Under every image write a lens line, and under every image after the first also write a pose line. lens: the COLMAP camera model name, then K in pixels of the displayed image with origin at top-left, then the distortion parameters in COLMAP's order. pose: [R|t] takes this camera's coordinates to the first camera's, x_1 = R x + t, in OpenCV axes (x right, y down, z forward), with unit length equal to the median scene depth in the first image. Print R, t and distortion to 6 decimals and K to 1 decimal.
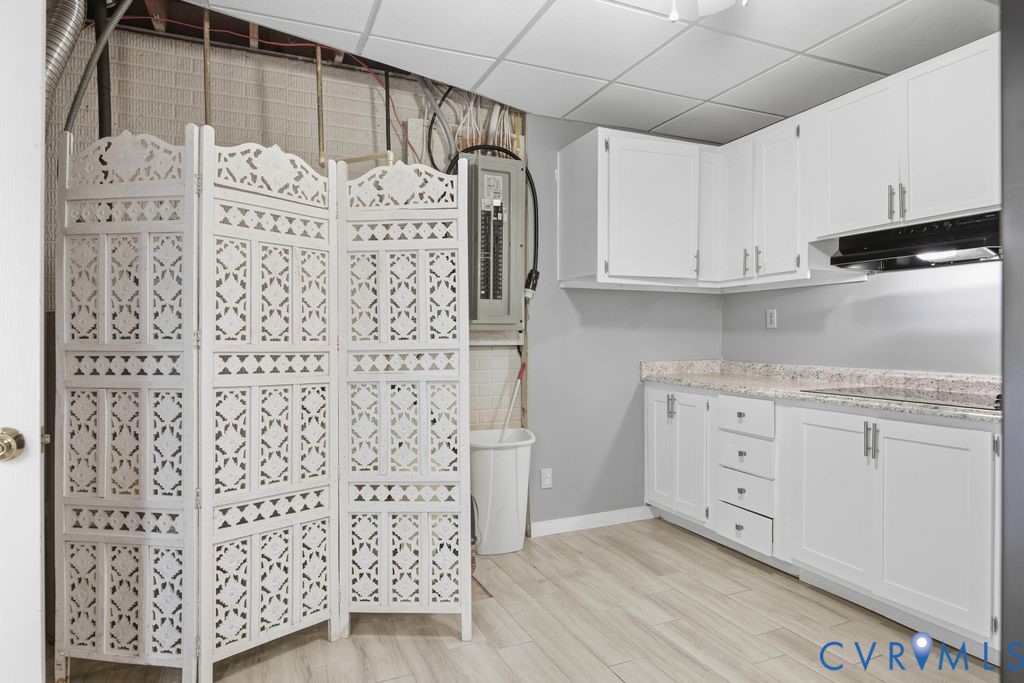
lens RADIAL K [[600.6, 0, 511.2], [0, 600.6, 336.0], [0, 0, 1]] dist [-0.006682, -0.003717]
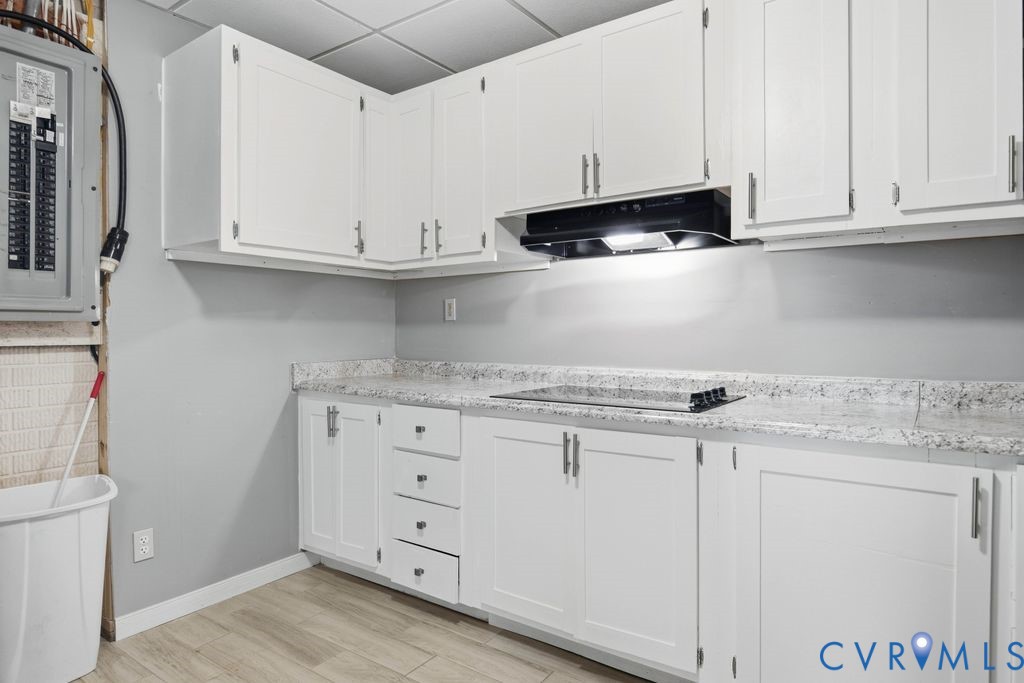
lens RADIAL K [[600.6, 0, 511.2], [0, 600.6, 336.0], [0, 0, 1]] dist [-0.006682, -0.003717]
pose [[0.859421, -0.007110, 0.511219, 0.076939], [0.002207, 0.999946, 0.010196, 0.000500], [-0.511263, -0.007635, 0.859390, 0.242285]]
